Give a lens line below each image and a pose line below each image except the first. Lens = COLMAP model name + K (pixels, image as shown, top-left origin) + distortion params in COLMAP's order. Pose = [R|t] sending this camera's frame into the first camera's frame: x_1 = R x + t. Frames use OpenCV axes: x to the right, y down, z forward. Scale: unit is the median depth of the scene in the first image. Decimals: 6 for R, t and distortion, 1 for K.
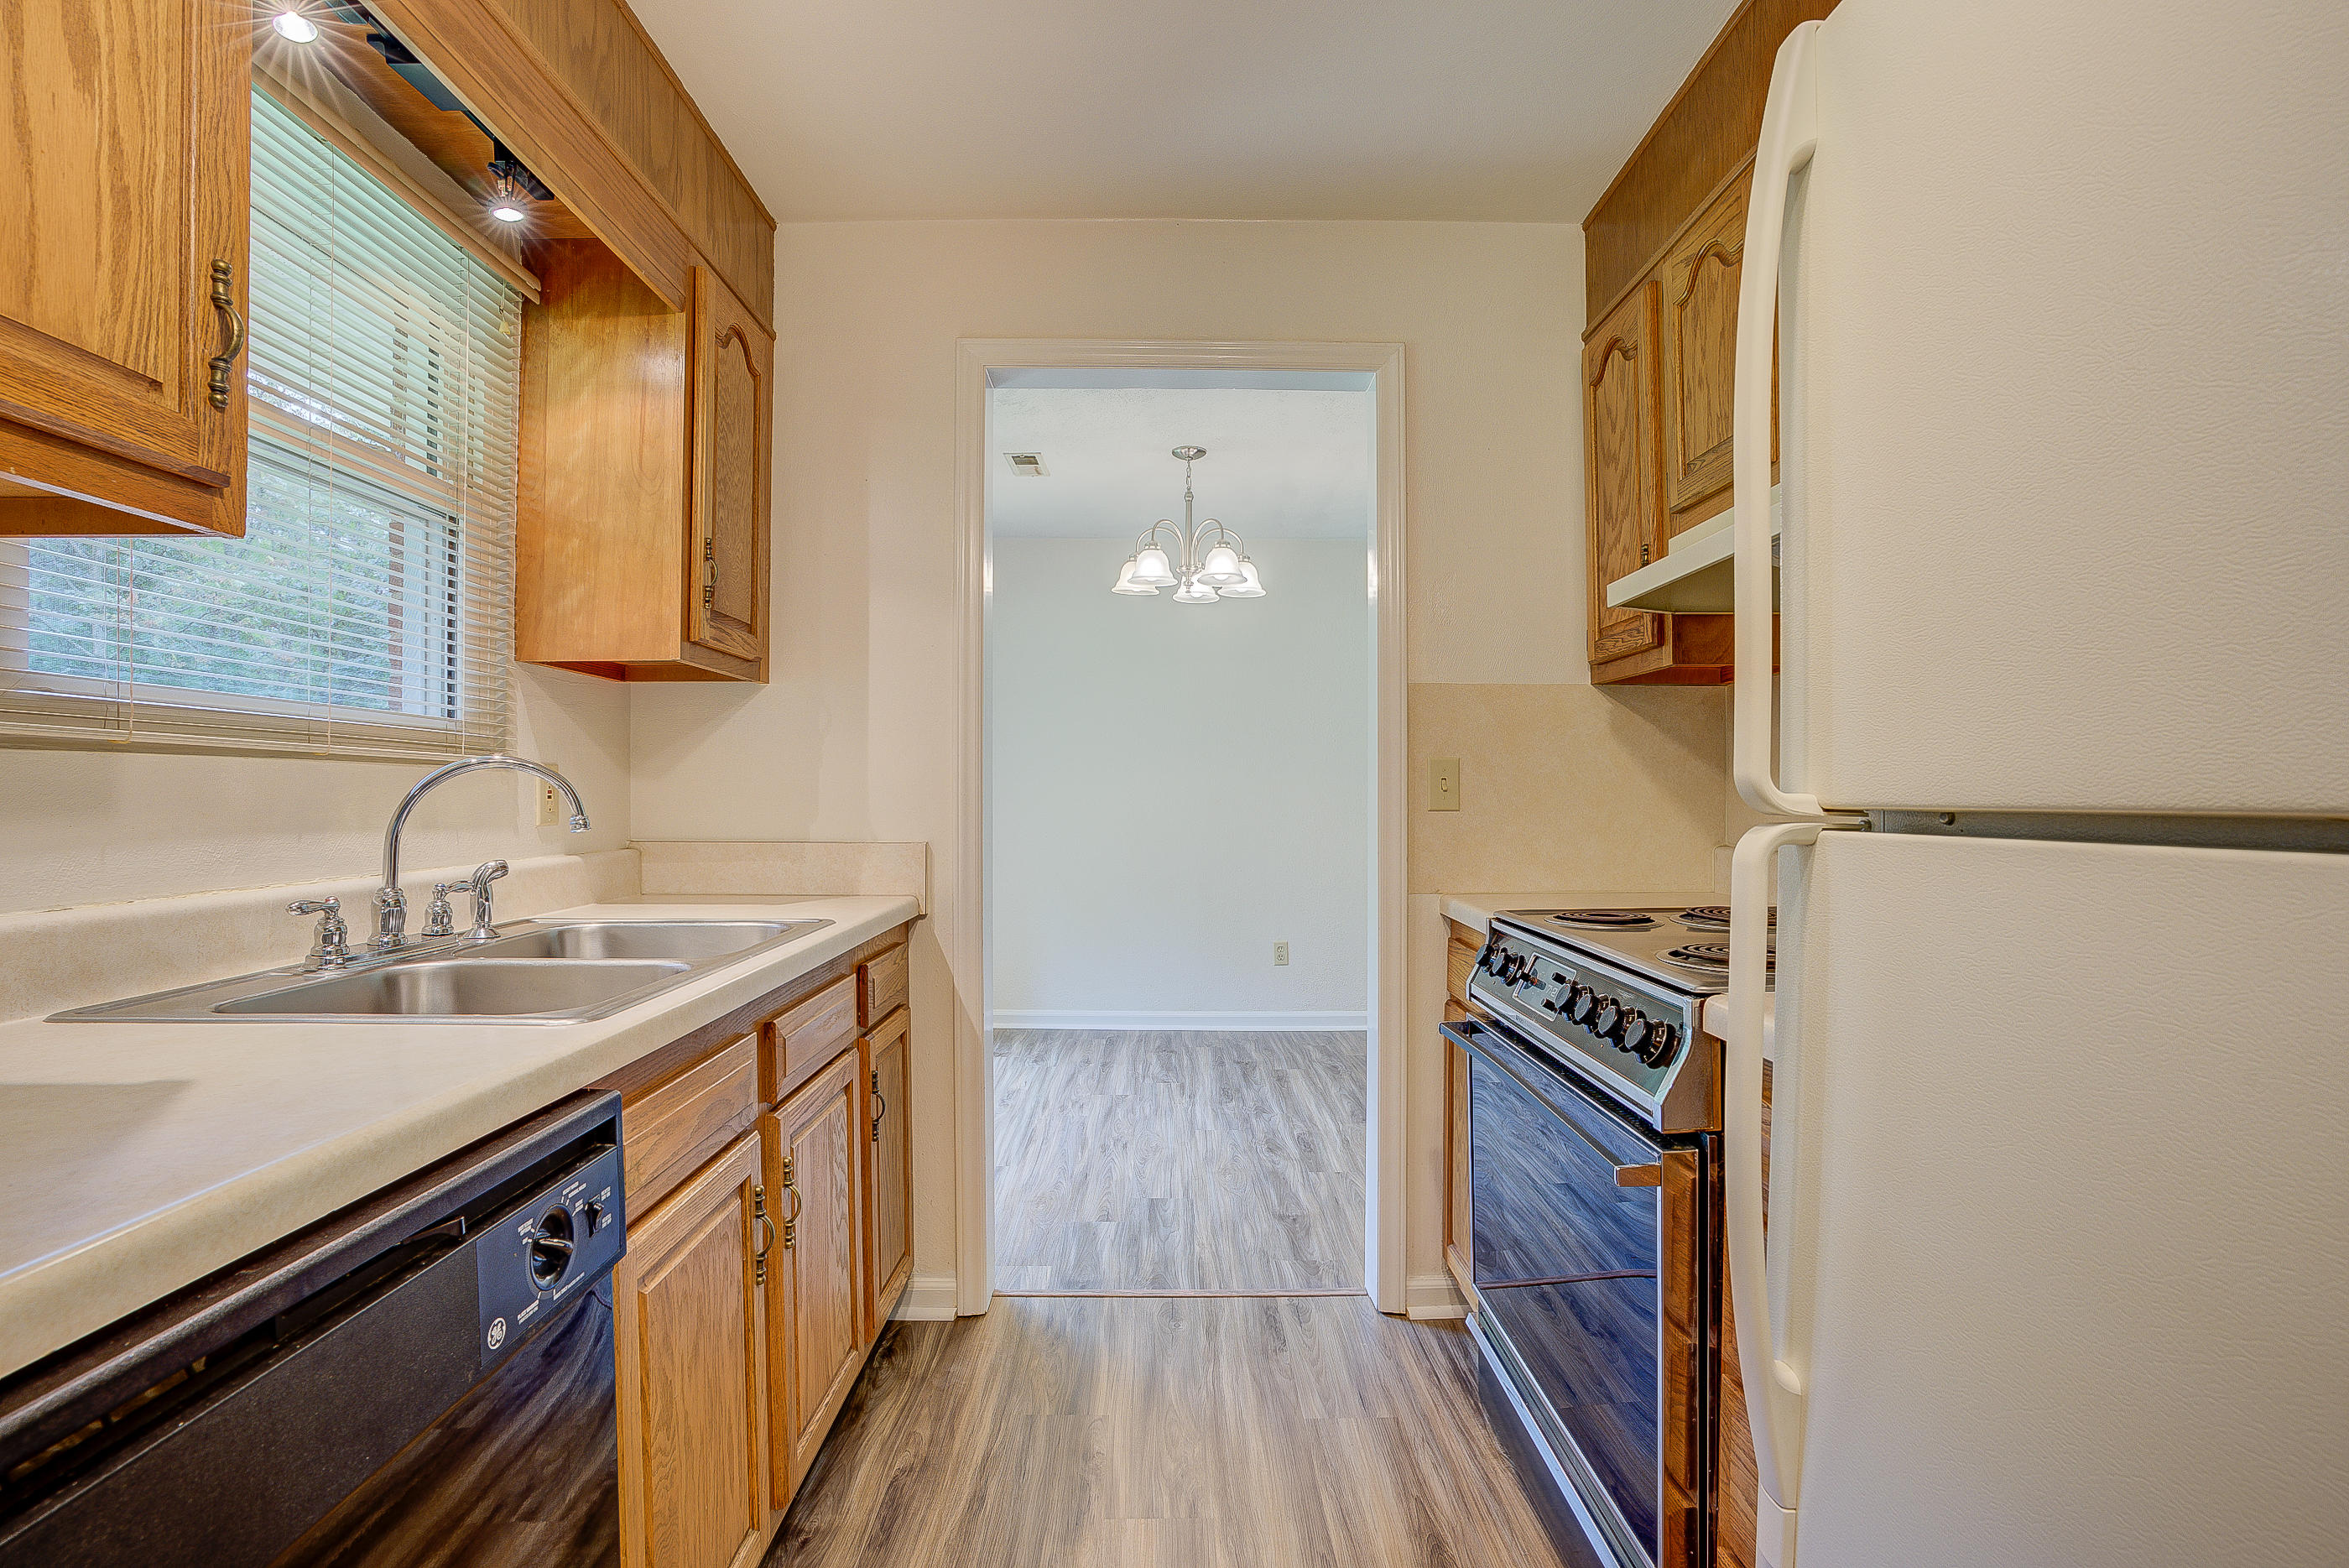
lens RADIAL K [[1092.5, 0, 1181.5], [0, 1092.5, 791.1], [0, 0, 1]] dist [-0.071137, 0.031014]
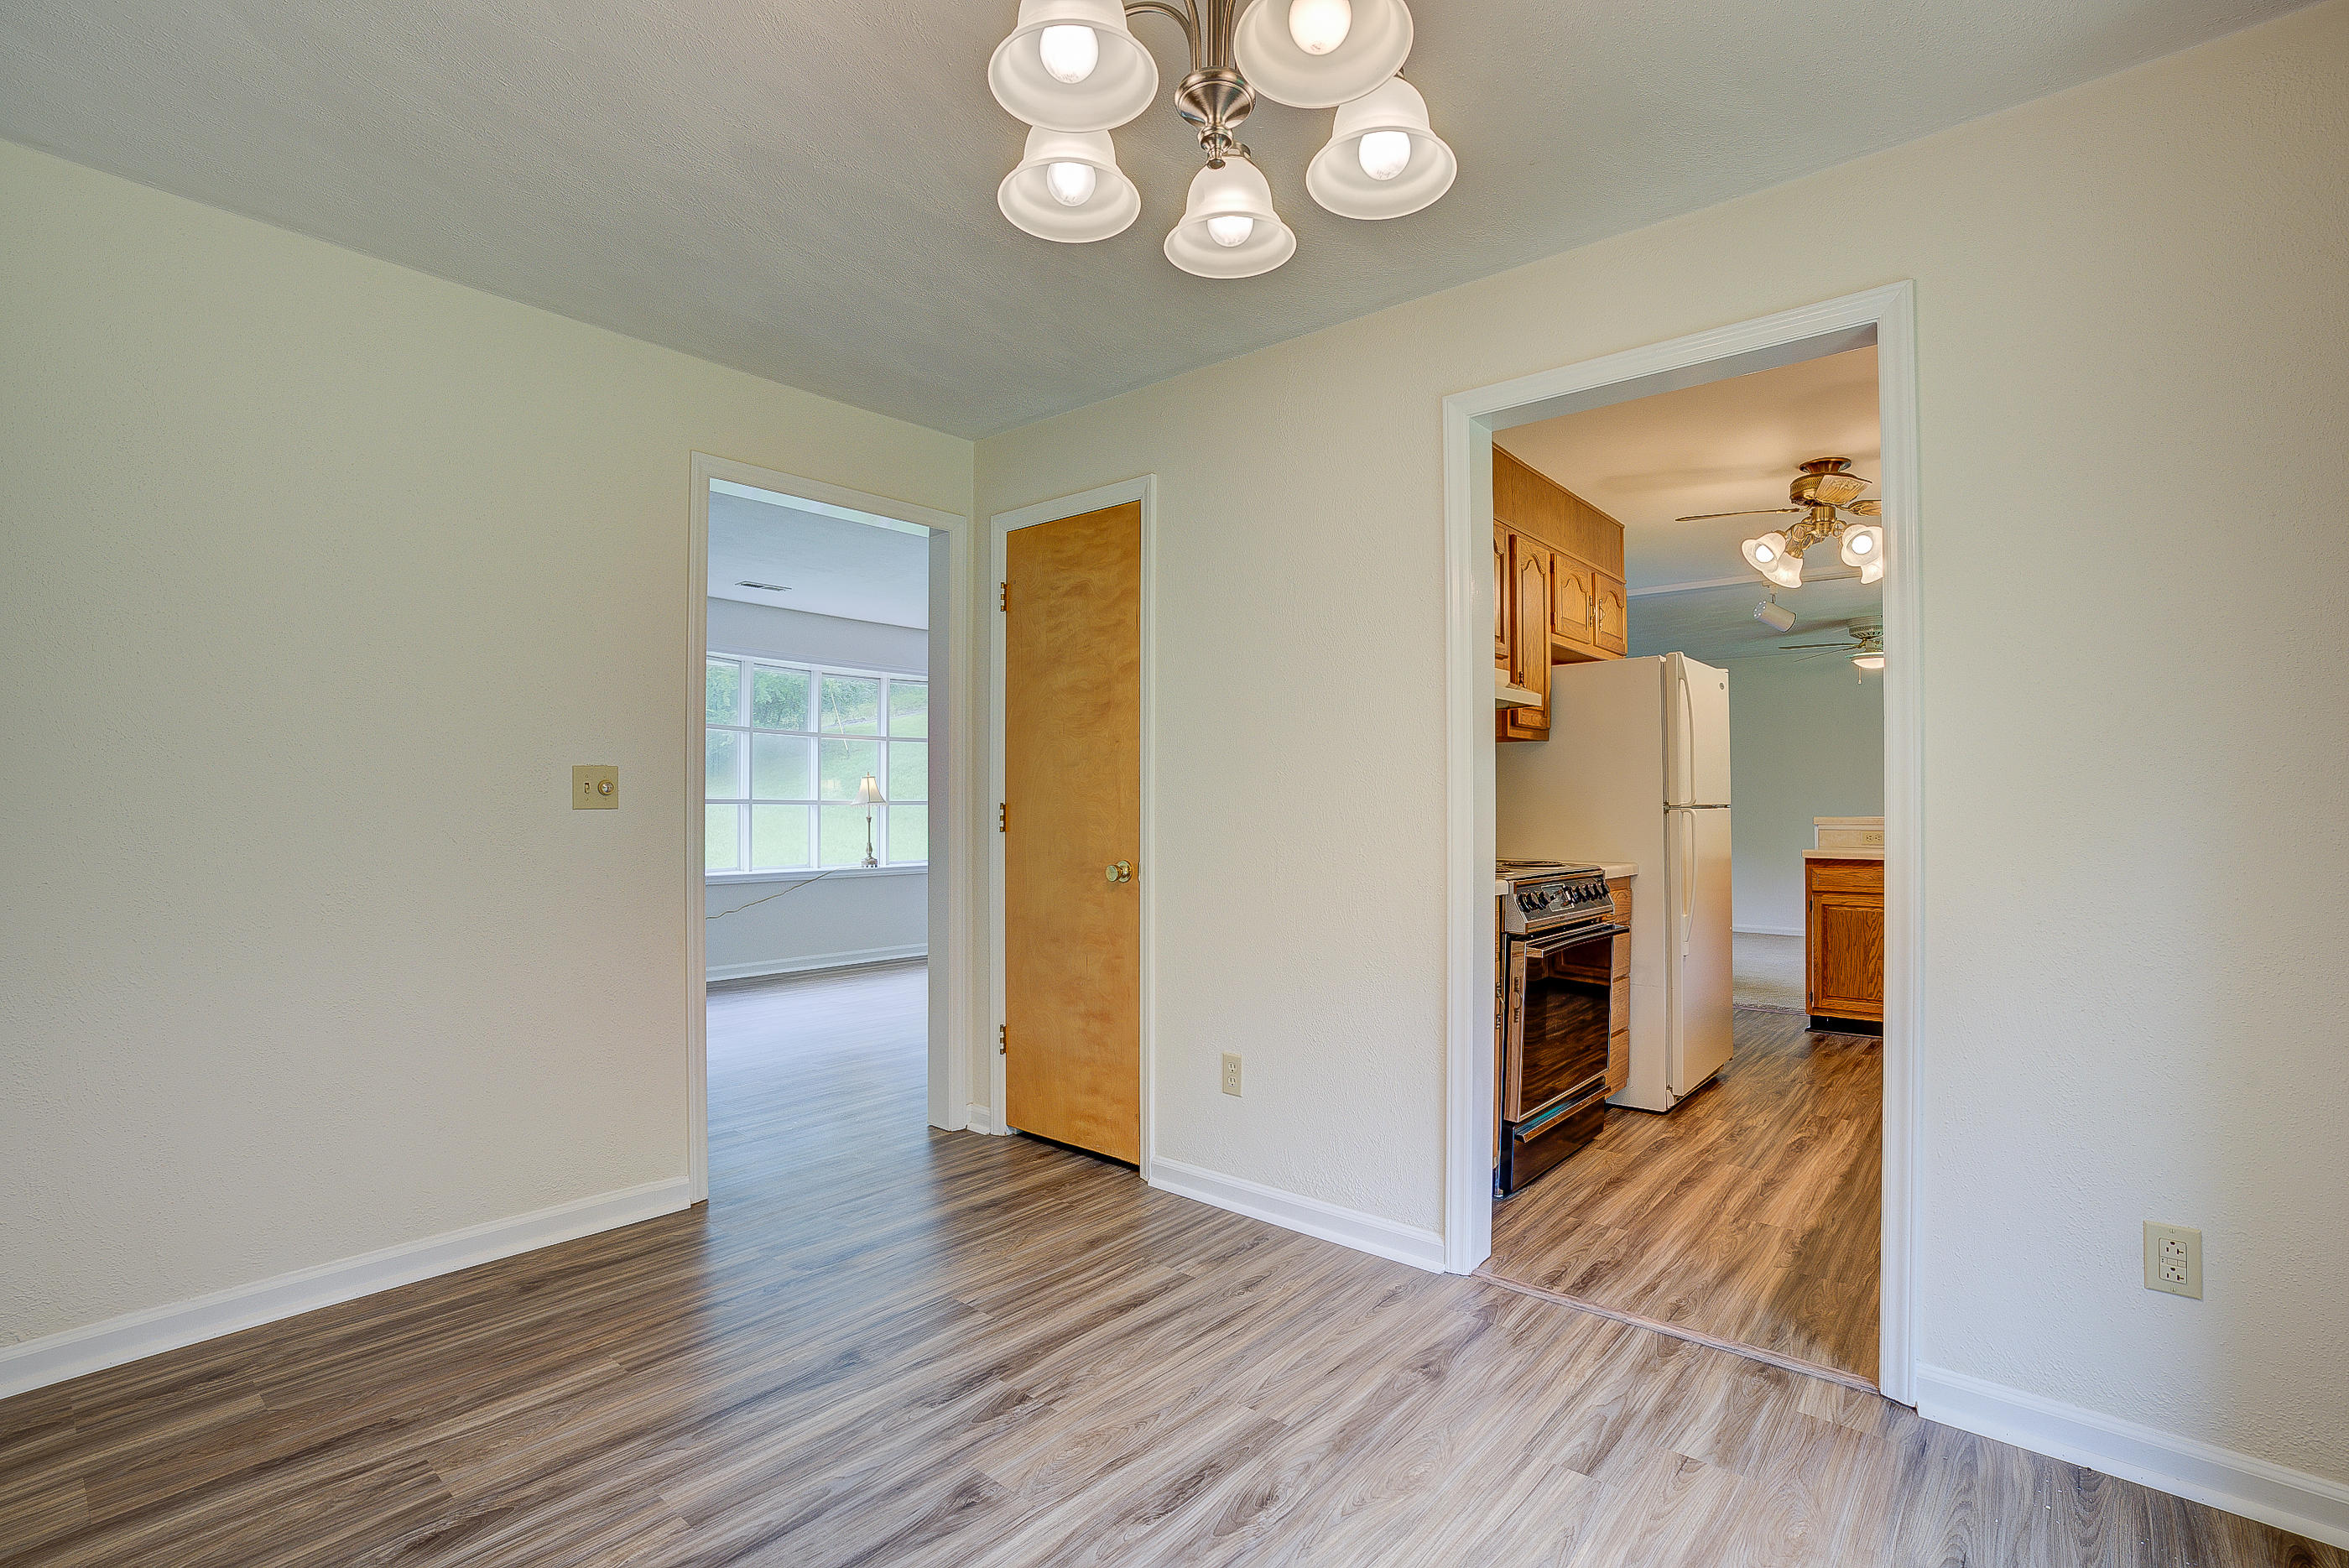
lens RADIAL K [[1092.5, 0, 1181.5], [0, 1092.5, 791.1], [0, 0, 1]] dist [-0.071137, 0.031014]
pose [[-0.756054, 0.004615, 0.654493, -0.357406], [-0.006470, 0.999874, -0.014524, 0.013548], [-0.654477, -0.015216, -0.755929, 2.349321]]
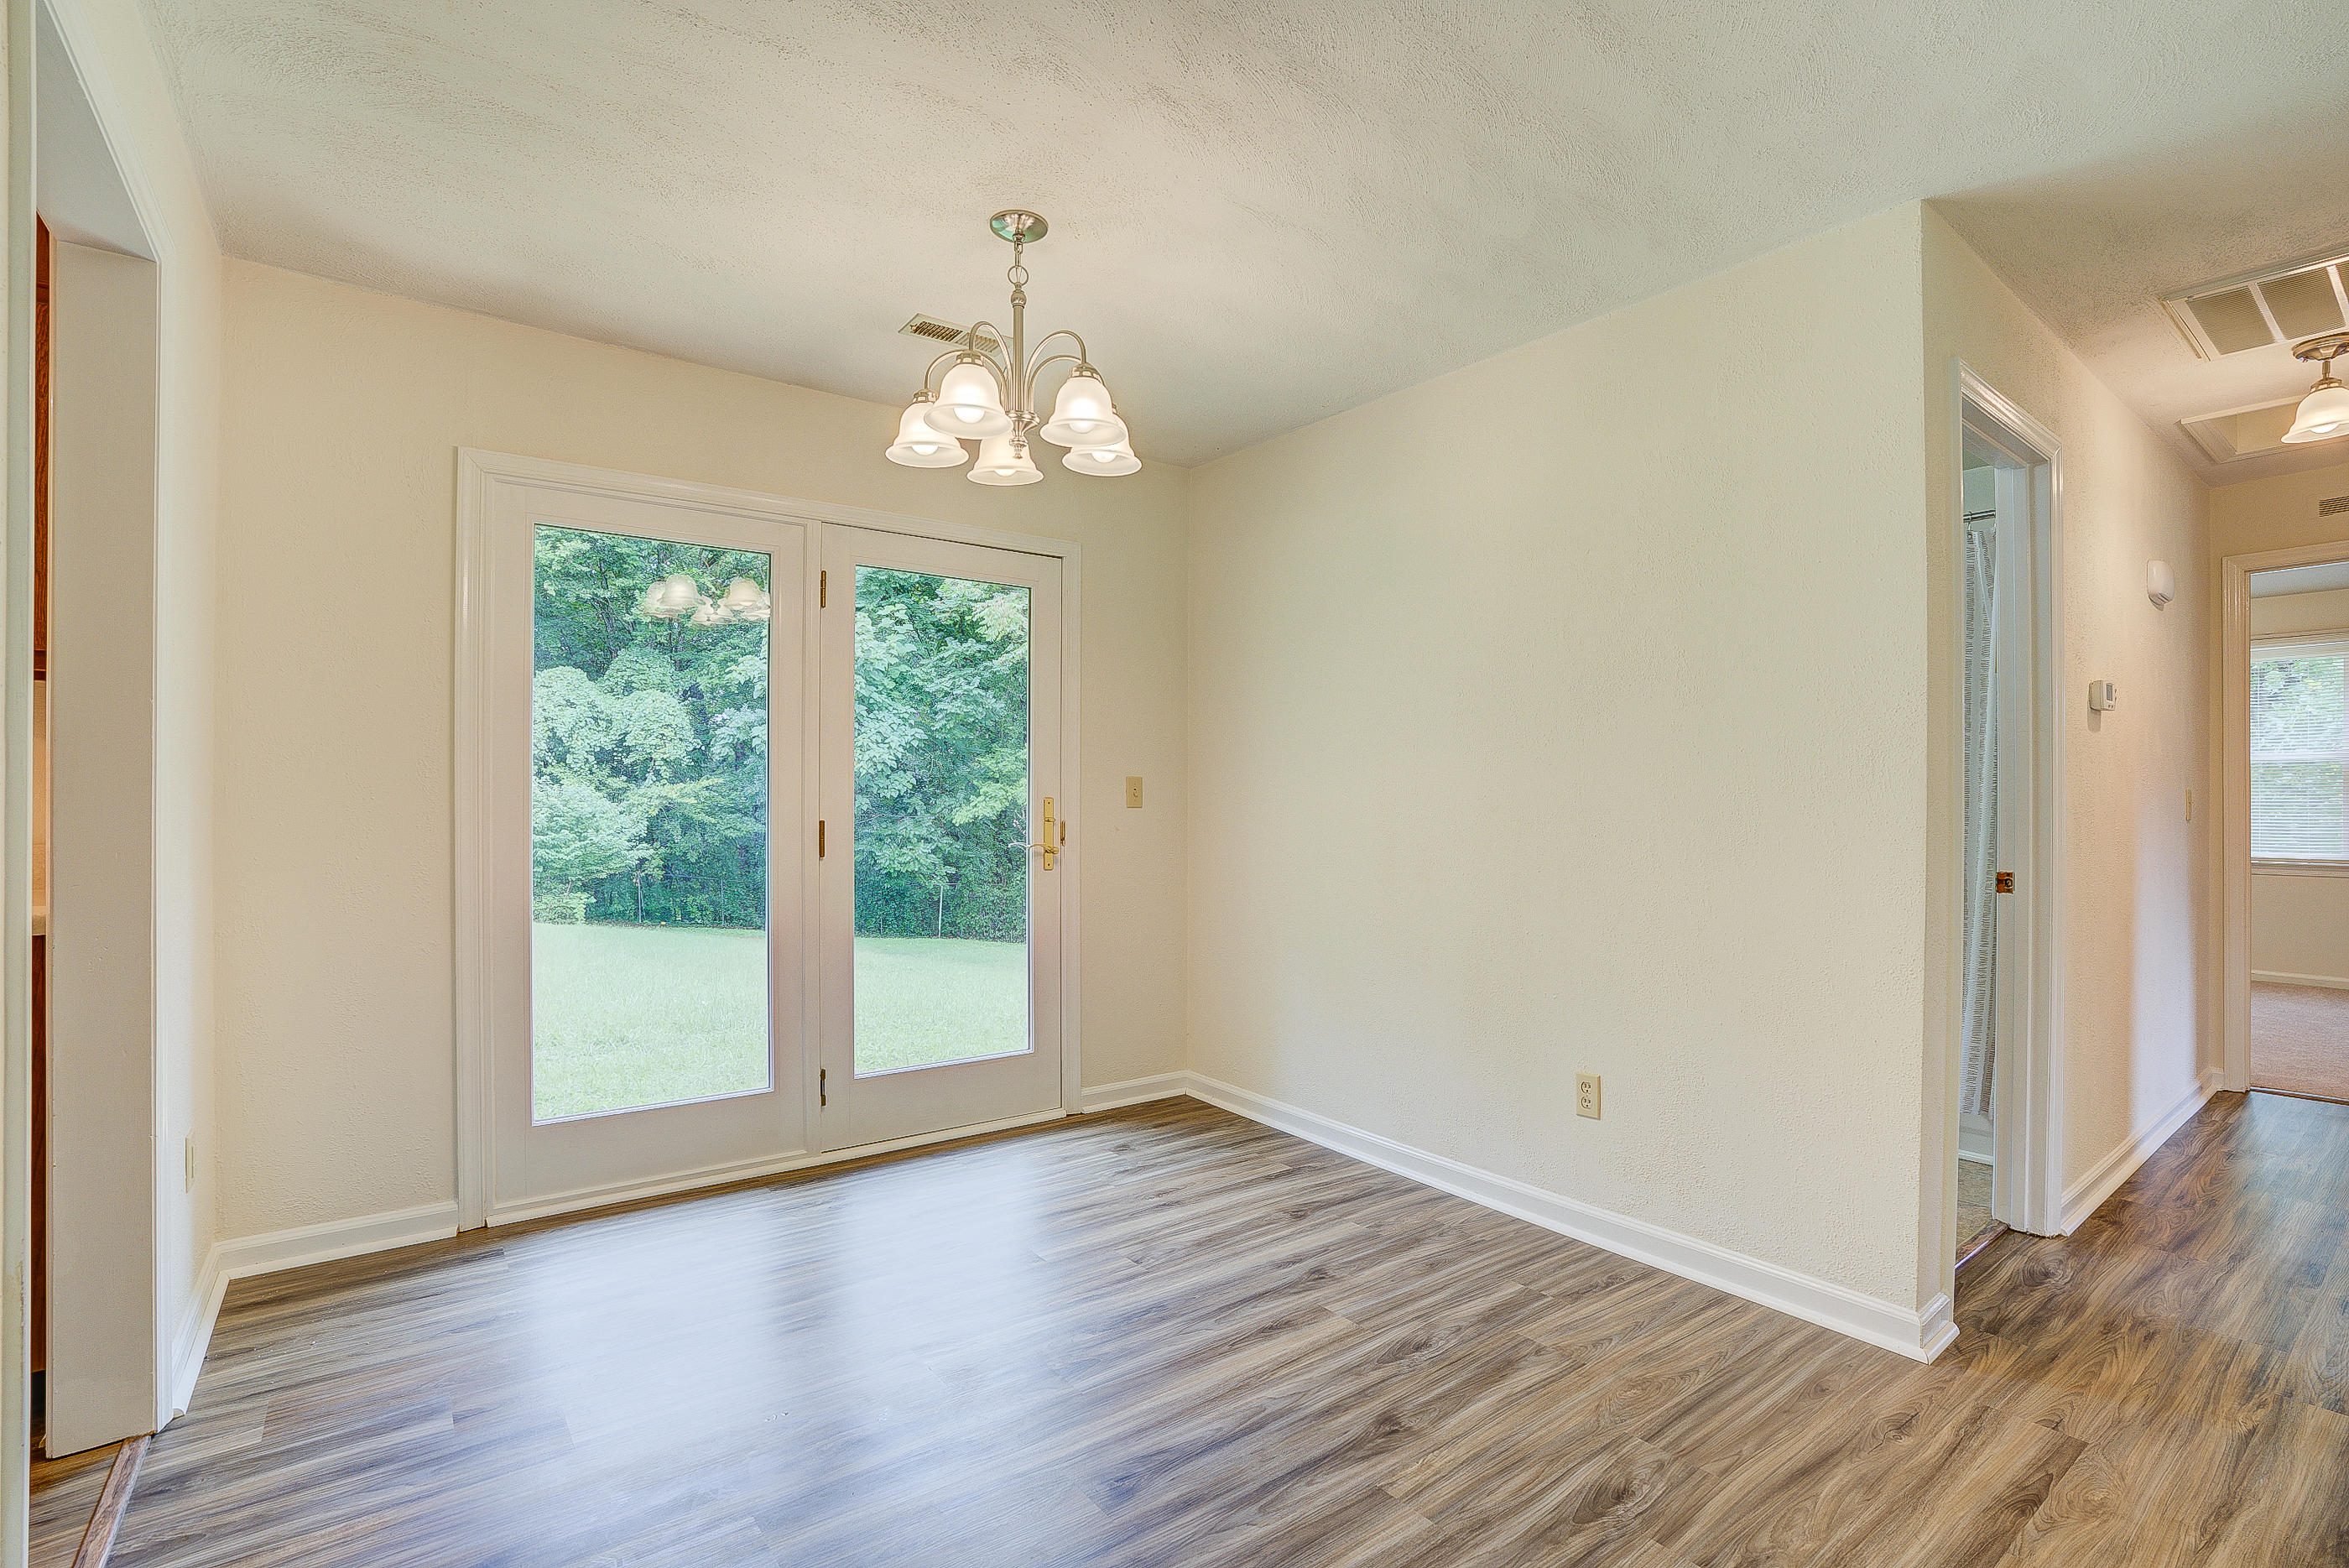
lens RADIAL K [[1098.1, 0, 1197.4], [0, 1098.1, 811.4], [0, 0, 1]] dist [-0.073911, 0.032419]
pose [[0.594986, 0.013362, -0.803625, 1.026156], [-0.003036, 0.999892, 0.014377, 0.007676], [0.803730, -0.006115, 0.594962, 1.368489]]
